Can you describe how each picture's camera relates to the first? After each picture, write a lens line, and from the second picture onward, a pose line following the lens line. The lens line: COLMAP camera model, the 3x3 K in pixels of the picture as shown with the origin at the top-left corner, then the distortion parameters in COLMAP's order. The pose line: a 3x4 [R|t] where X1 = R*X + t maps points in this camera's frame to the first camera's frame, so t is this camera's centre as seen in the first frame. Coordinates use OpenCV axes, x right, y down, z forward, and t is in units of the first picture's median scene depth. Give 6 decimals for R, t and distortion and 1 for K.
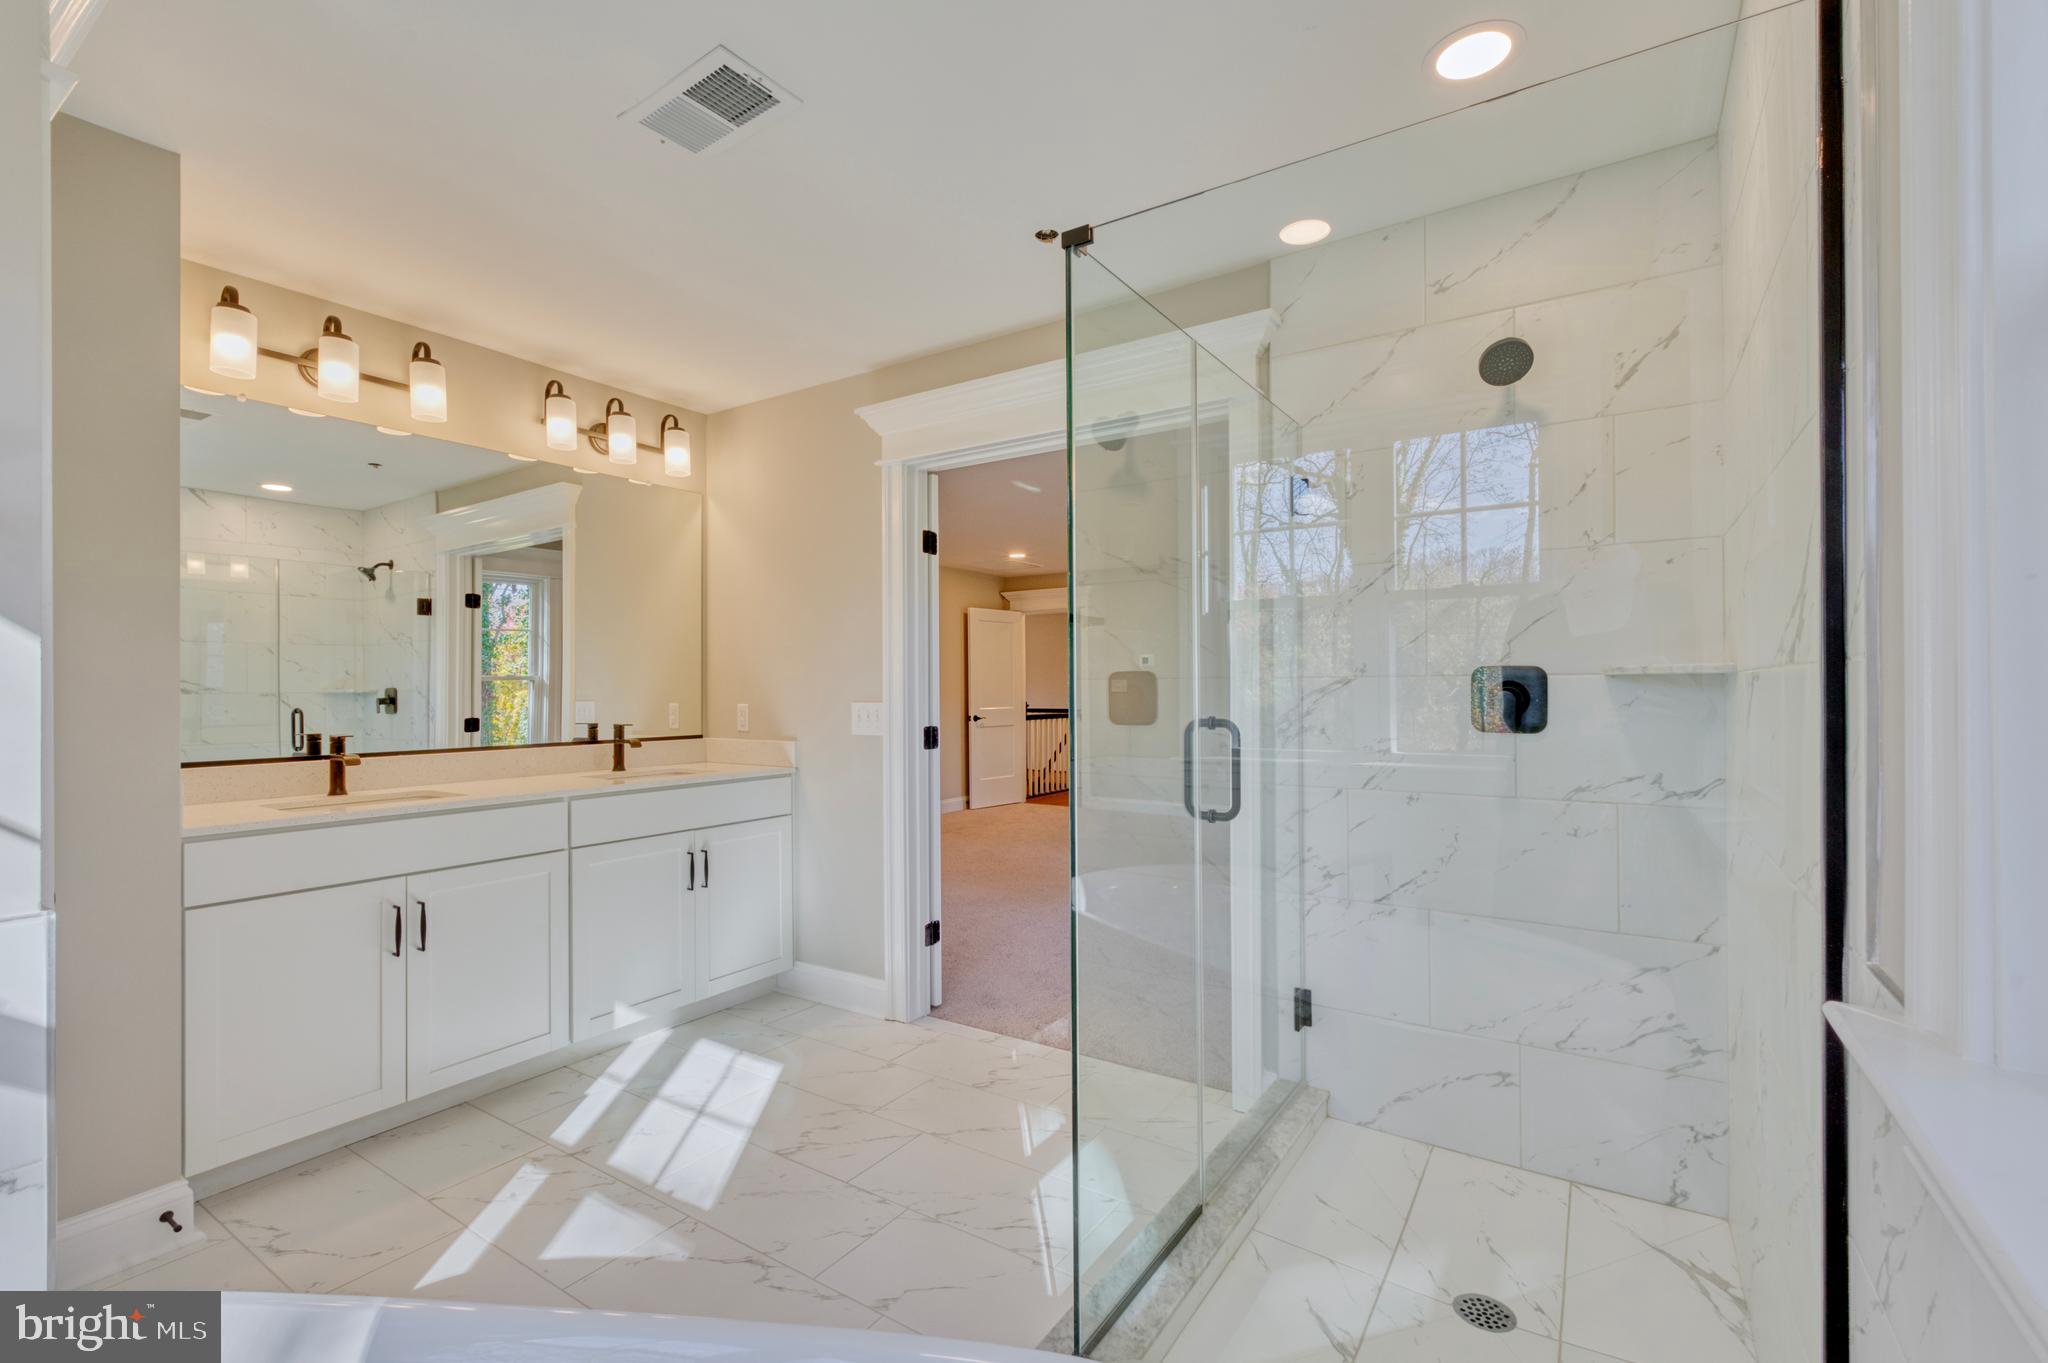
lens RADIAL K [[929.1, 0, 1024.0], [0, 929.1, 681.5], [0, 0, 1]] dist [-0.000916, -0.000139]
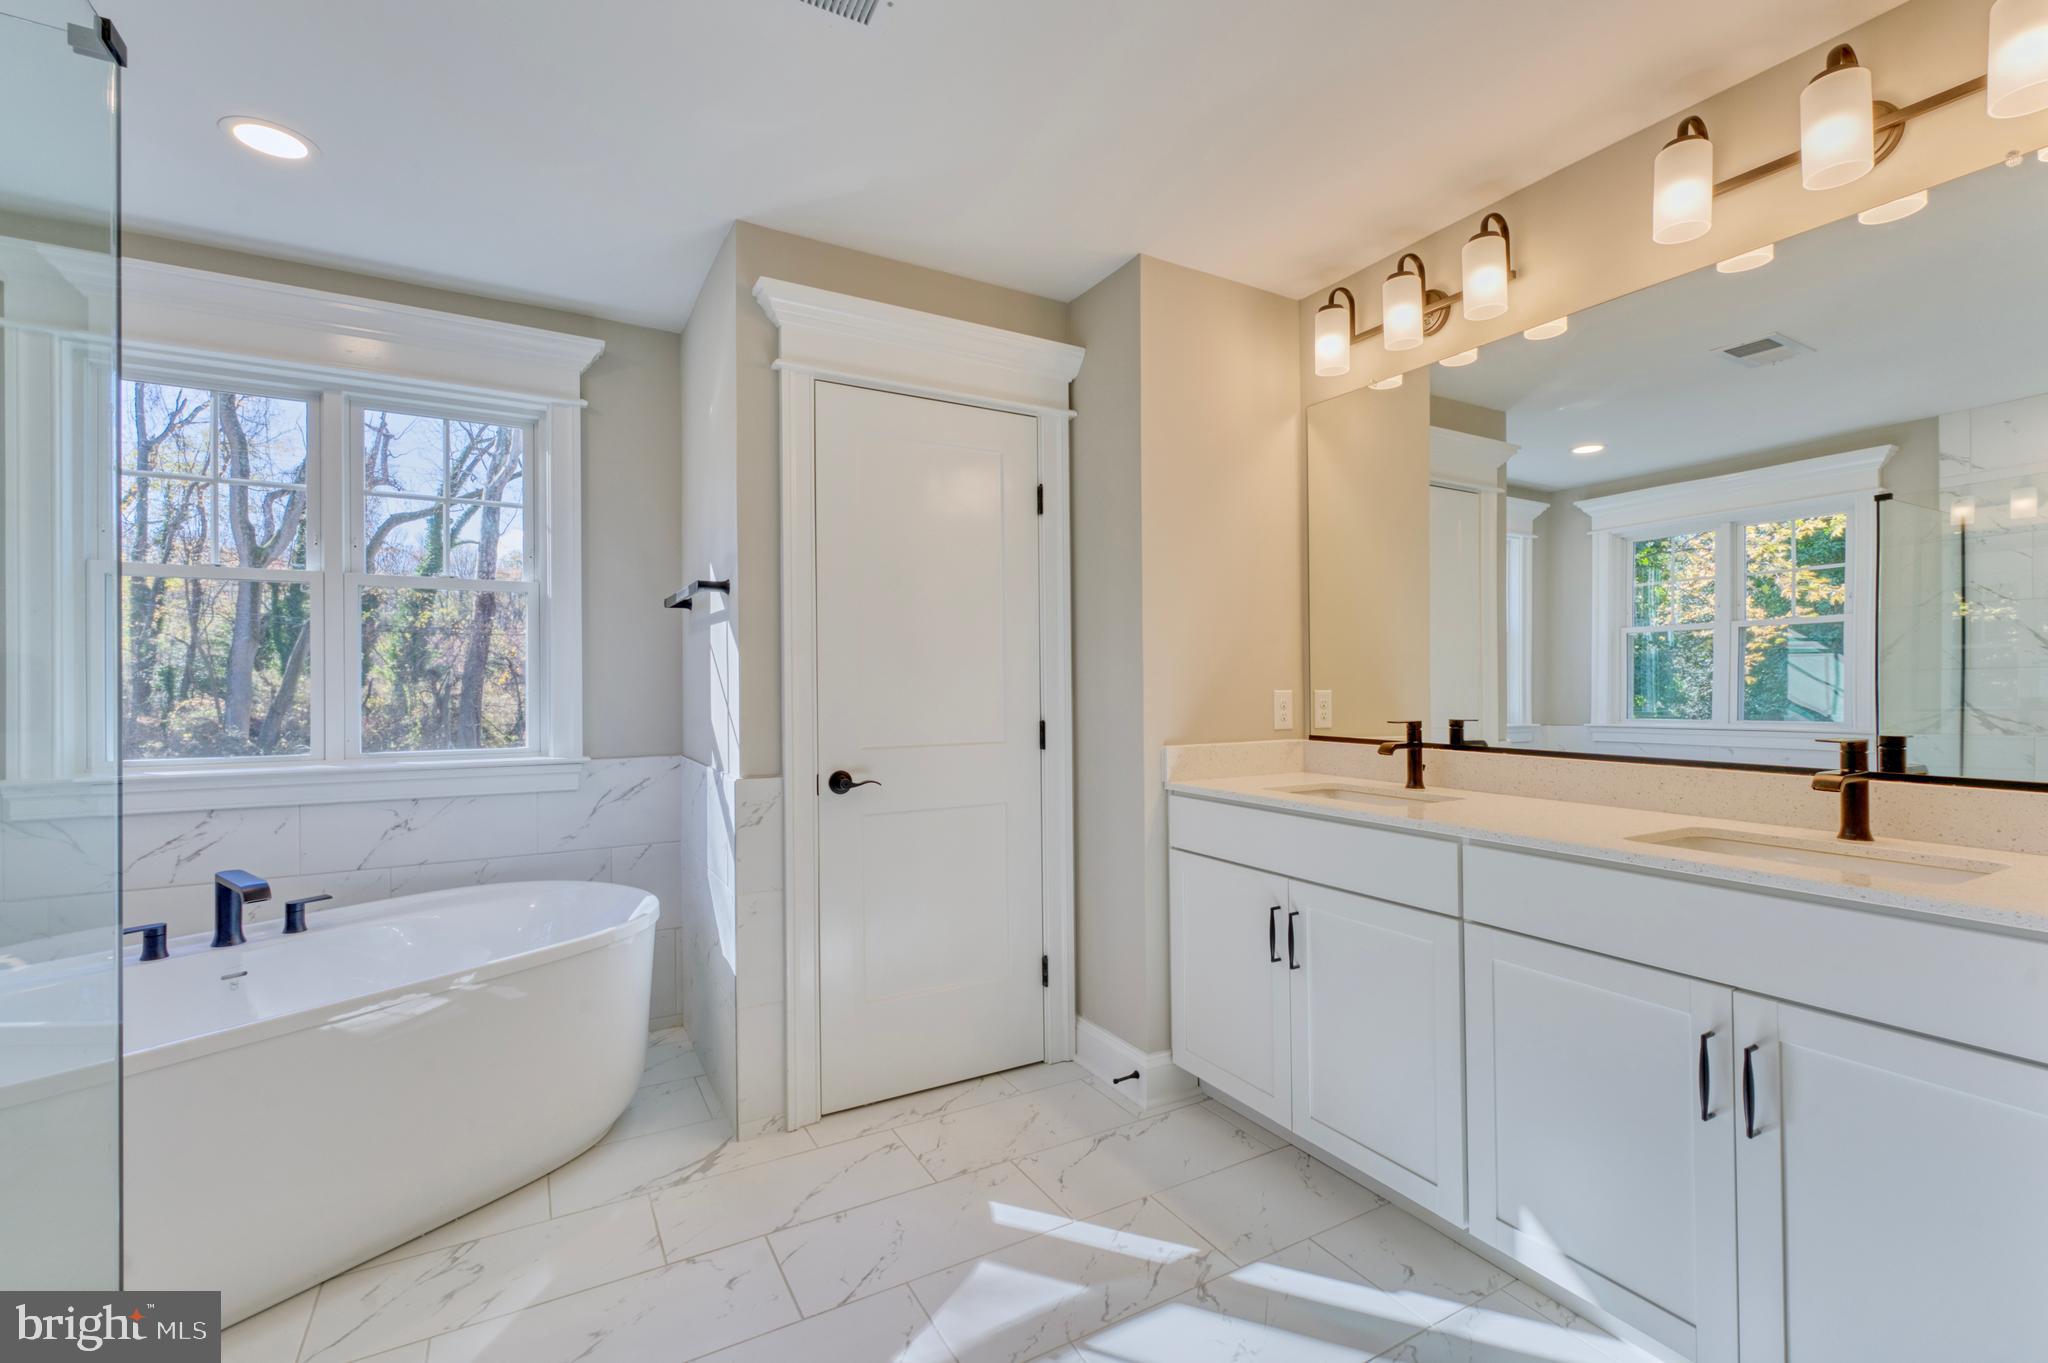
lens RADIAL K [[929.1, 0, 1024.0], [0, 929.1, 681.5], [0, 0, 1]] dist [-0.000916, -0.000139]
pose [[-0.469893, -0.001577, -0.882722, 0.239698], [0.008921, 0.999939, -0.006535, 0.024181], [0.882678, -0.010946, -0.469850, 1.173127]]
